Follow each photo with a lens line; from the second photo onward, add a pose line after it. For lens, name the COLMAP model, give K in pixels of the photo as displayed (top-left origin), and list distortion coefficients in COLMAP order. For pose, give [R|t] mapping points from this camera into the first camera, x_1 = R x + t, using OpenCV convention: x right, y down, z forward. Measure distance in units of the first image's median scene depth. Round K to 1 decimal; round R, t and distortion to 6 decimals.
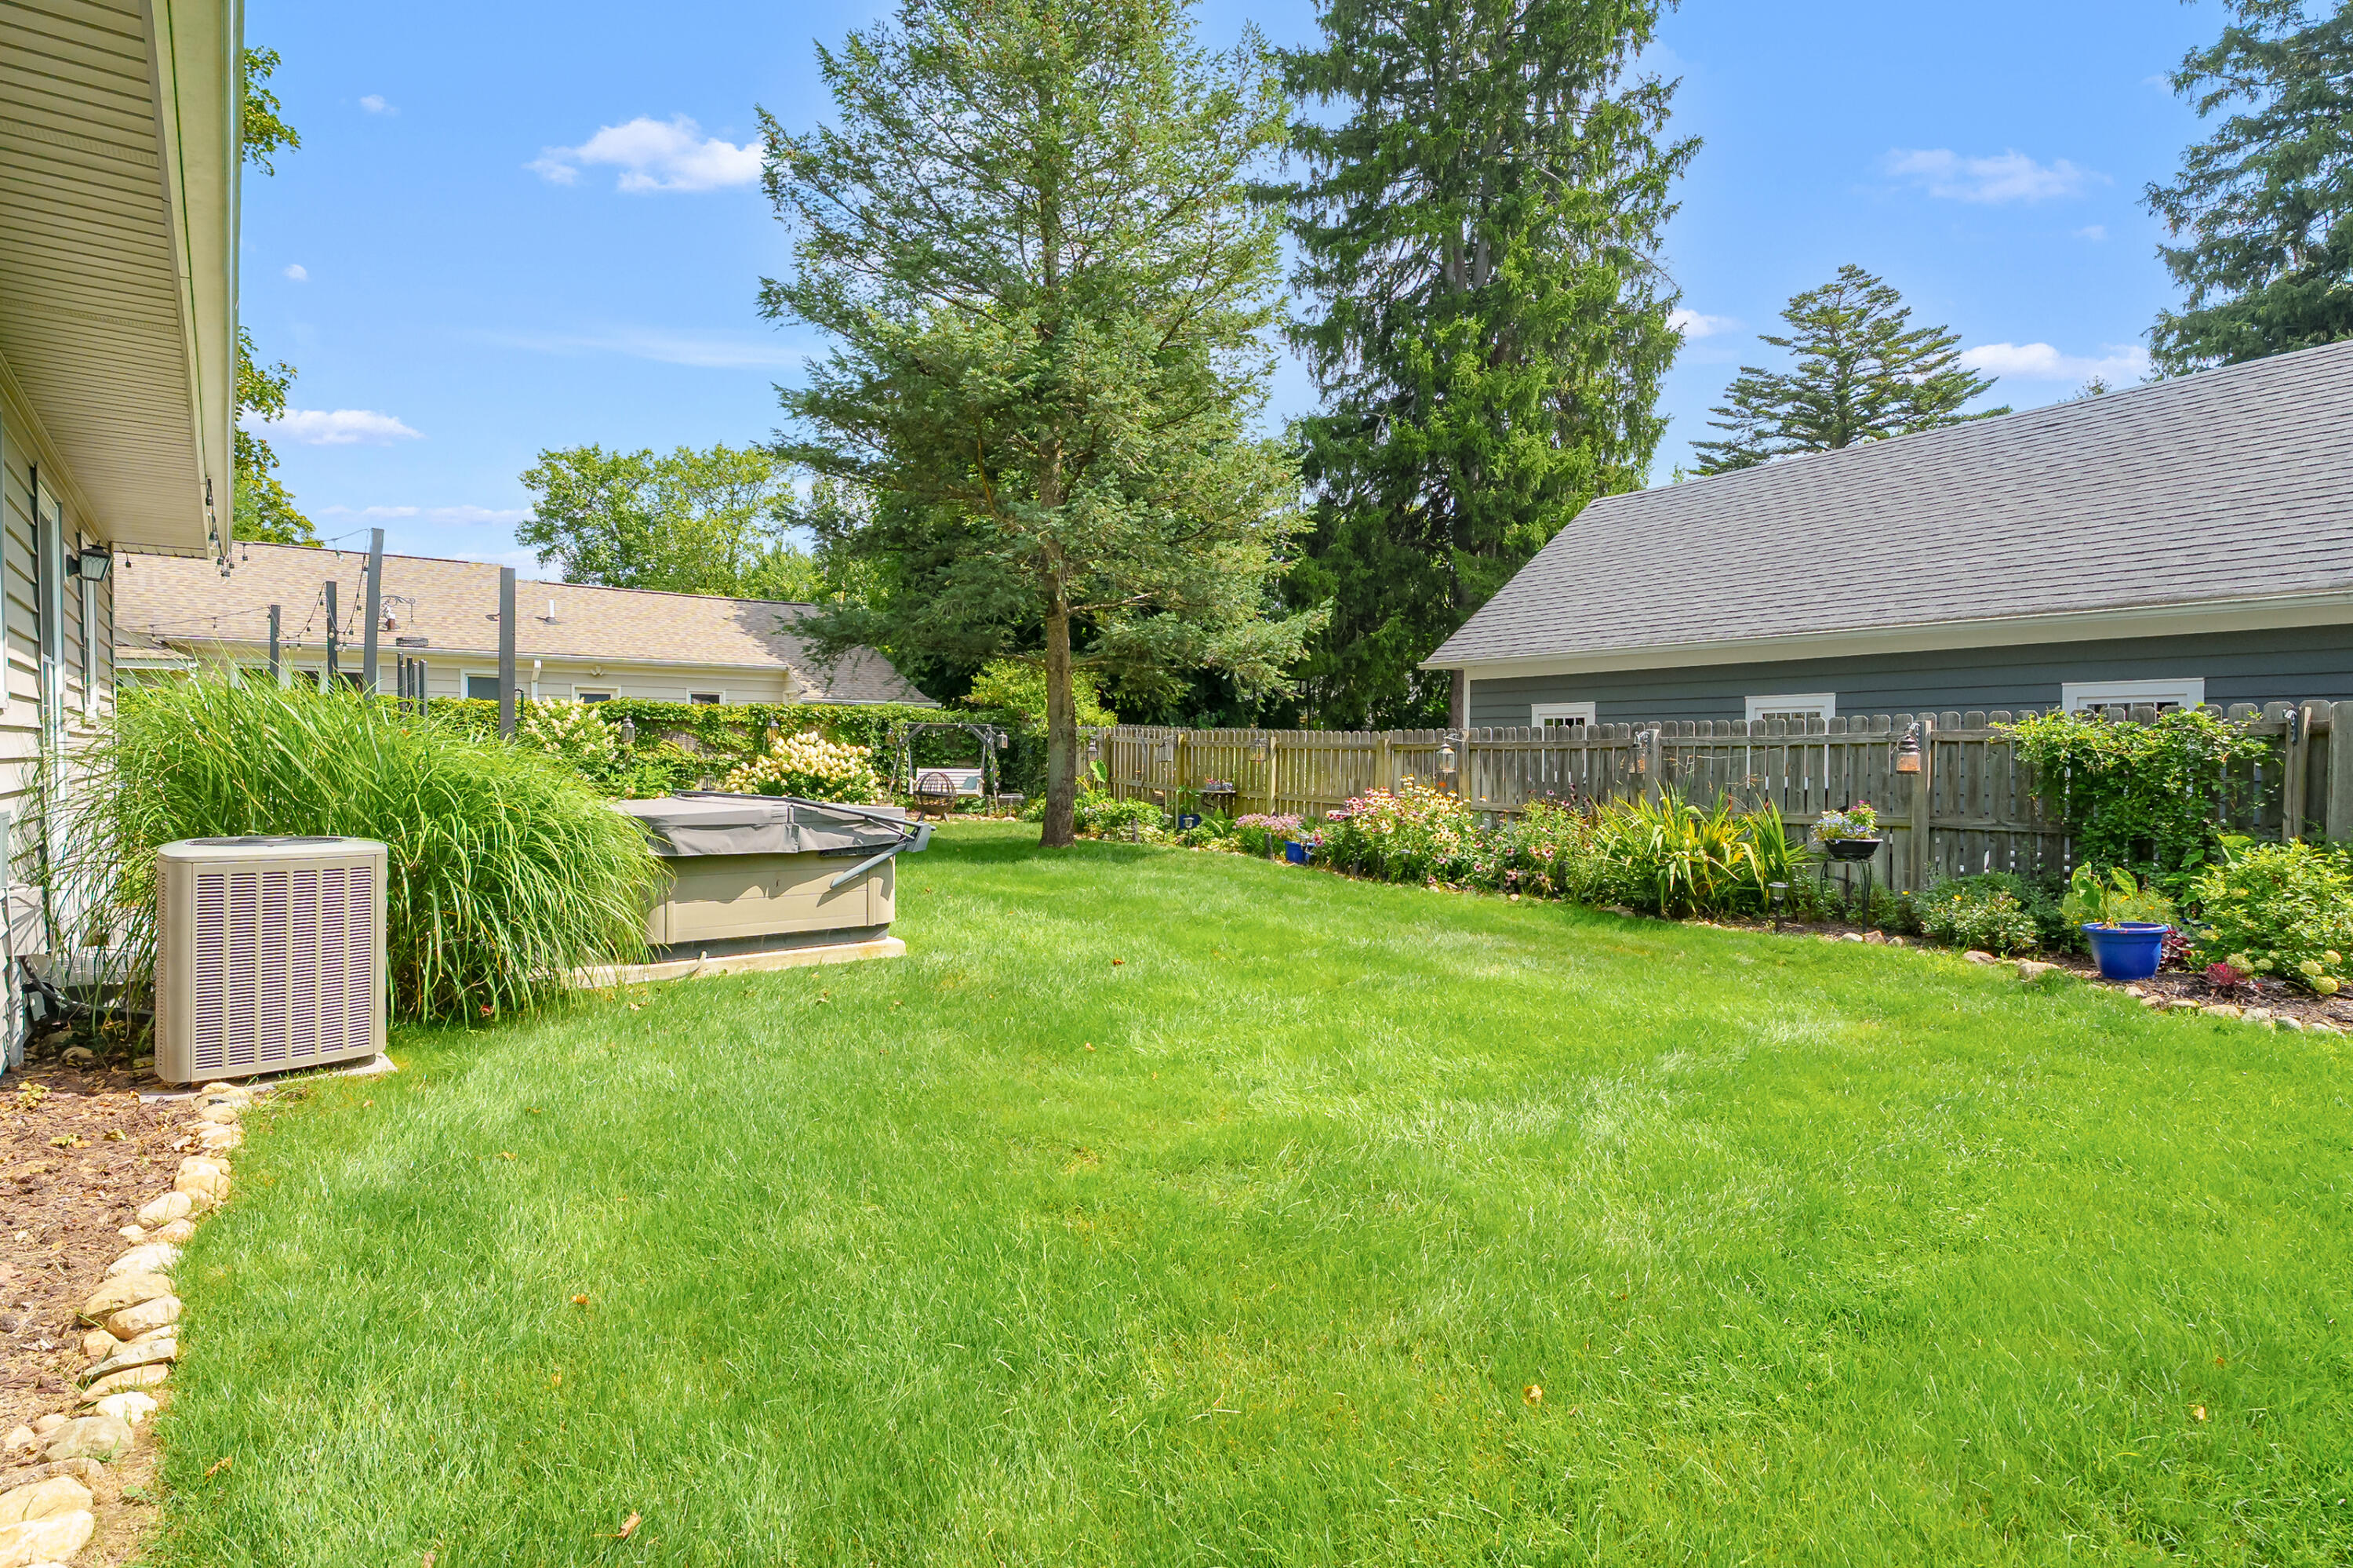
lens RADIAL K [[1257.2, 0, 1169.1], [0, 1257.2, 776.2], [0, 0, 1]] dist [-0.005277, -0.002164]
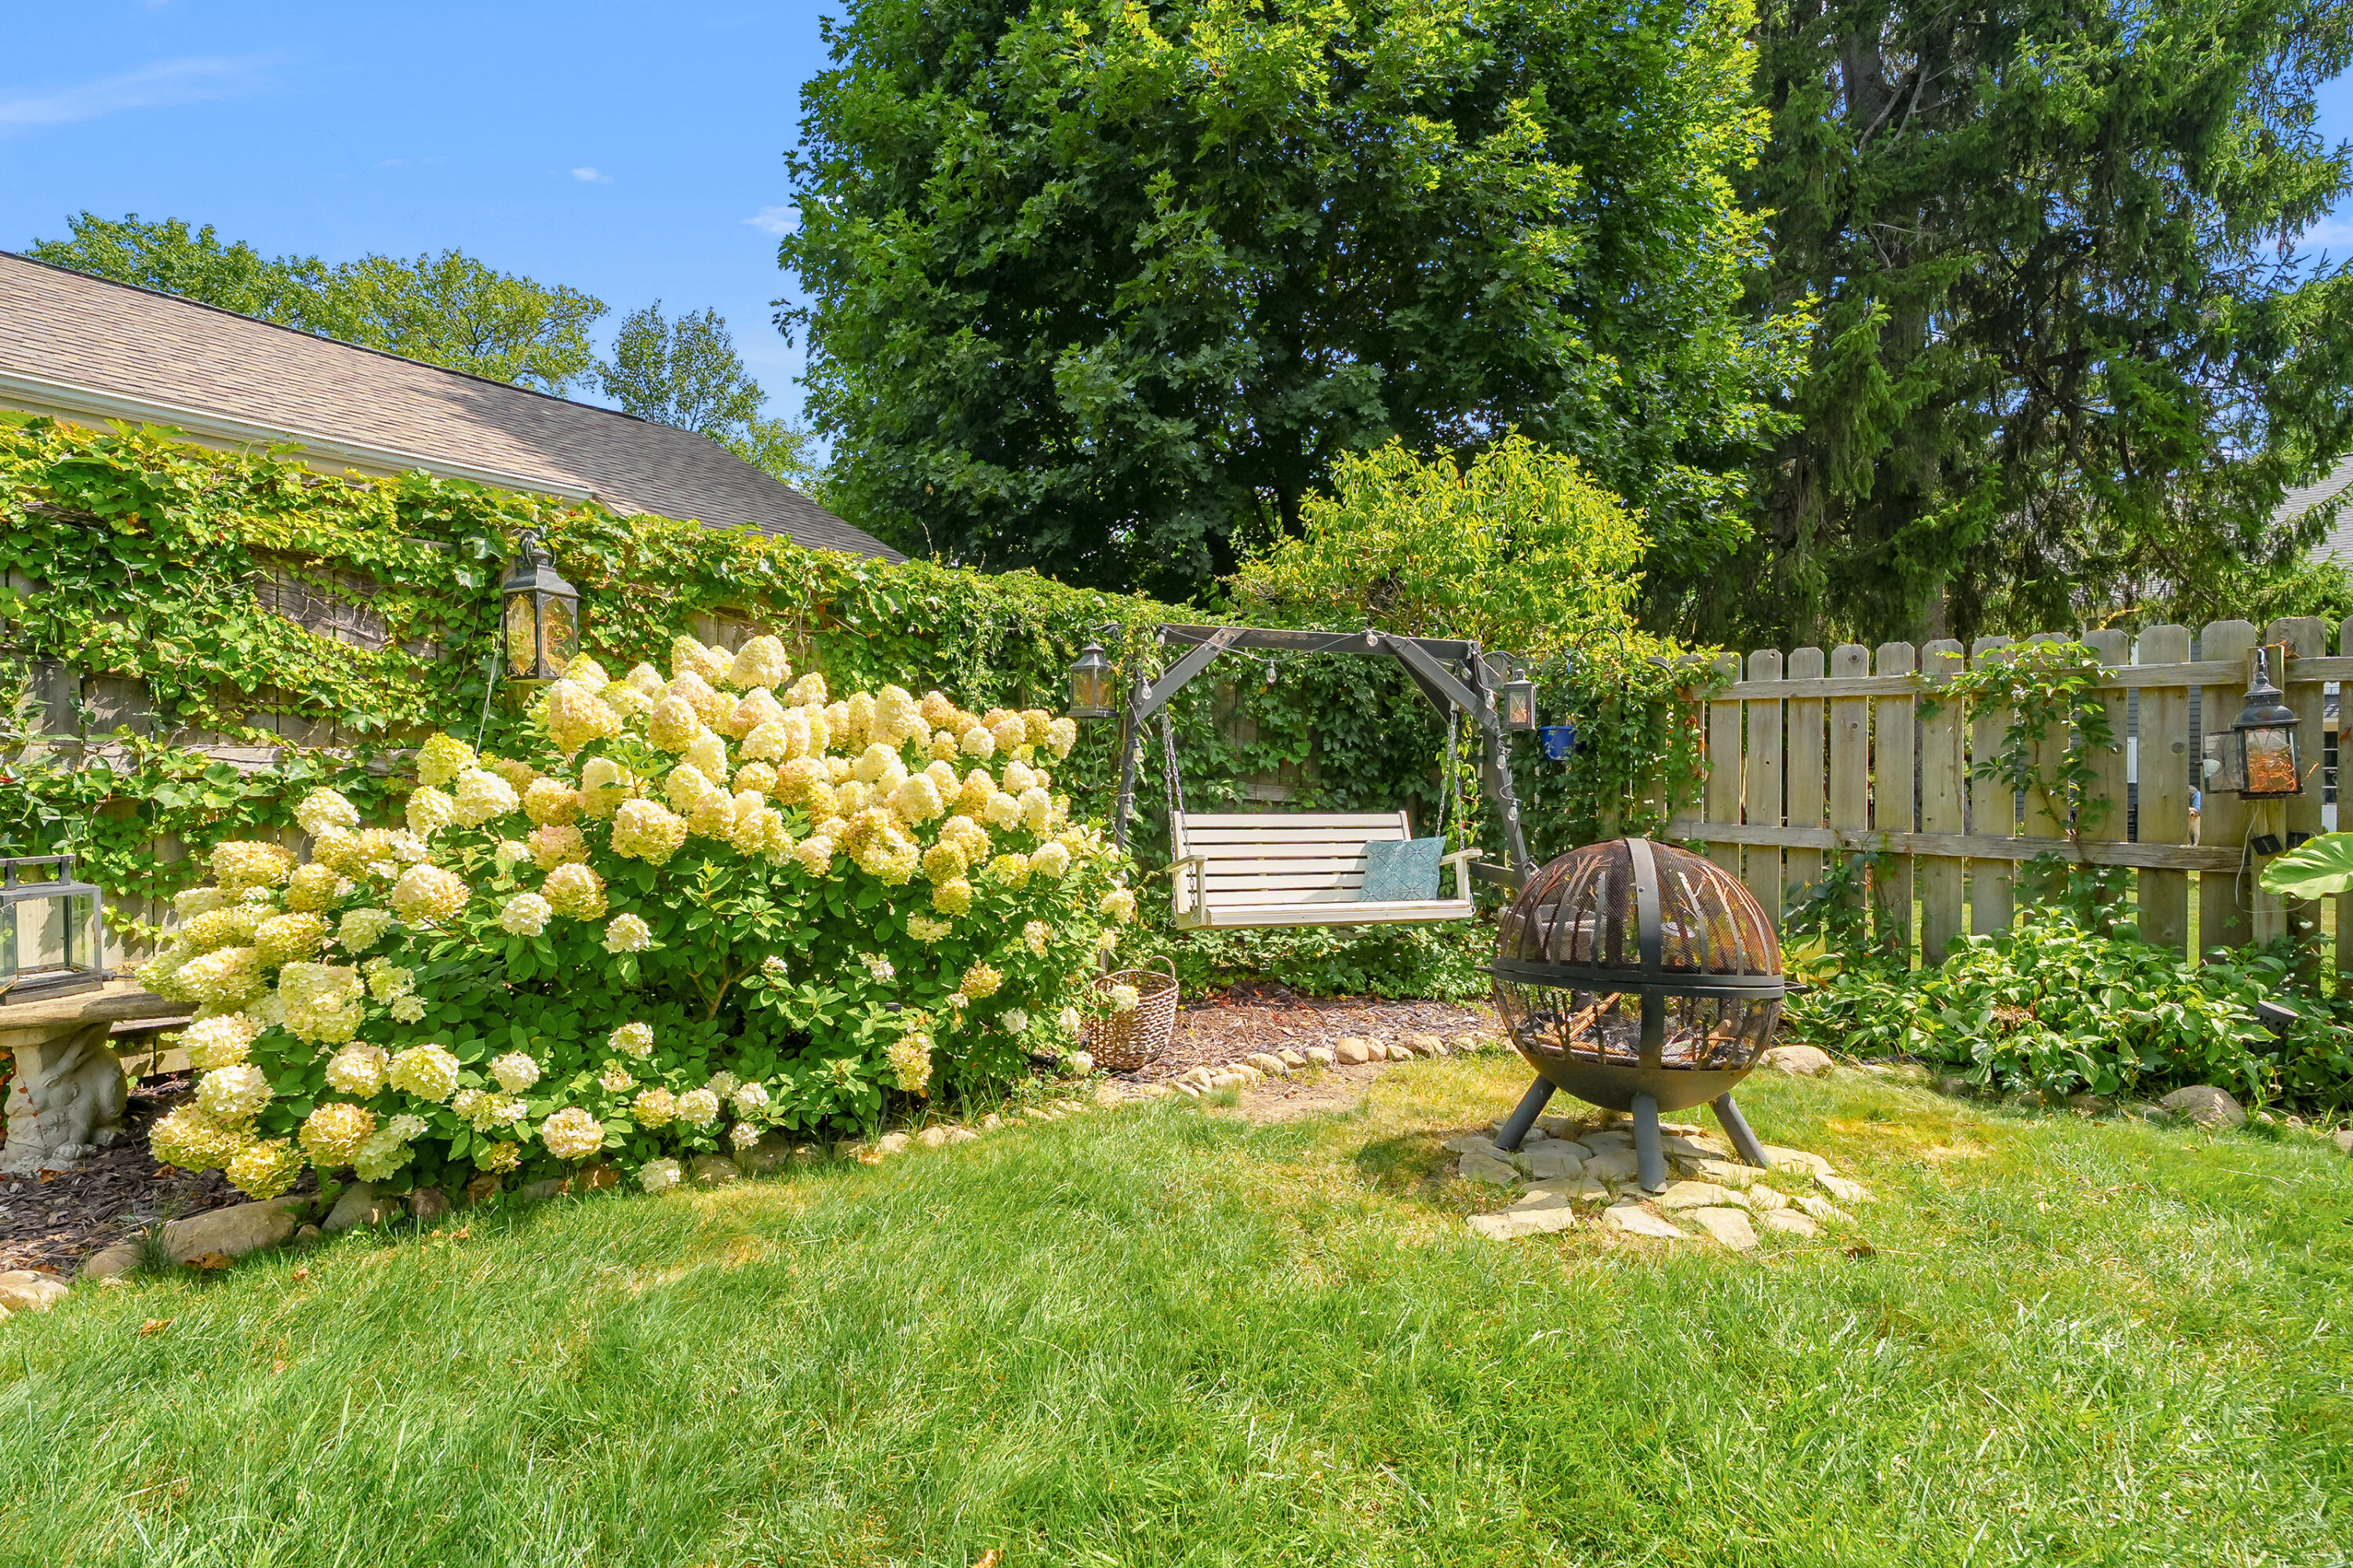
lens RADIAL K [[1069.3, 0, 1156.0], [0, 1069.3, 788.7], [0, 0, 1]] dist [-0.003829, 0.001651]
pose [[0.979724, -0.006892, 0.200236, -0.266218], [0.008799, 0.999924, -0.008633, -0.009037], [-0.200161, 0.010220, 0.979710, 0.851995]]
